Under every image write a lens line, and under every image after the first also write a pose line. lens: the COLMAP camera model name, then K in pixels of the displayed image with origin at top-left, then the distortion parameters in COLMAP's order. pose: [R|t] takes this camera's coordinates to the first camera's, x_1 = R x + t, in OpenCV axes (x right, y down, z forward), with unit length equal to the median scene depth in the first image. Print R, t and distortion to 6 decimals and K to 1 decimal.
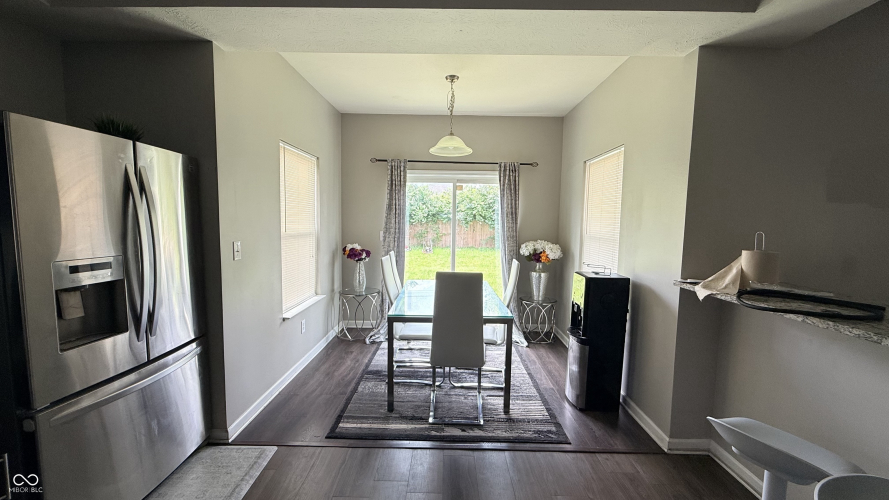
lens RADIAL K [[356.1, 0, 444.5], [0, 356.1, 250.0], [0, 0, 1]] dist [0.001154, 0.000007]
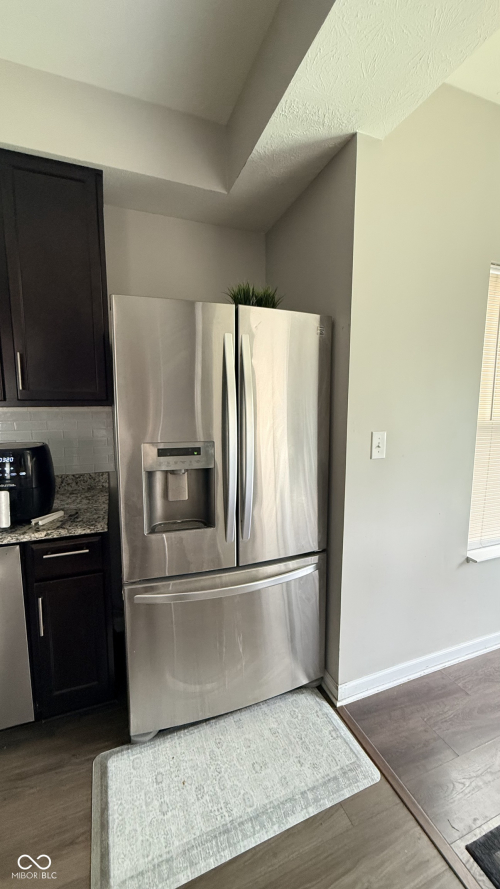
lens RADIAL K [[356.1, 0, 246.8], [0, 356.1, 444.6], [0, 0, 1]] dist [0.001154, 0.000007]
pose [[0.374749, 0.094071, -0.922342, -0.052533], [-0.073077, 0.994741, 0.071764, -0.033323], [0.924242, 0.040509, 0.379652, 0.556464]]
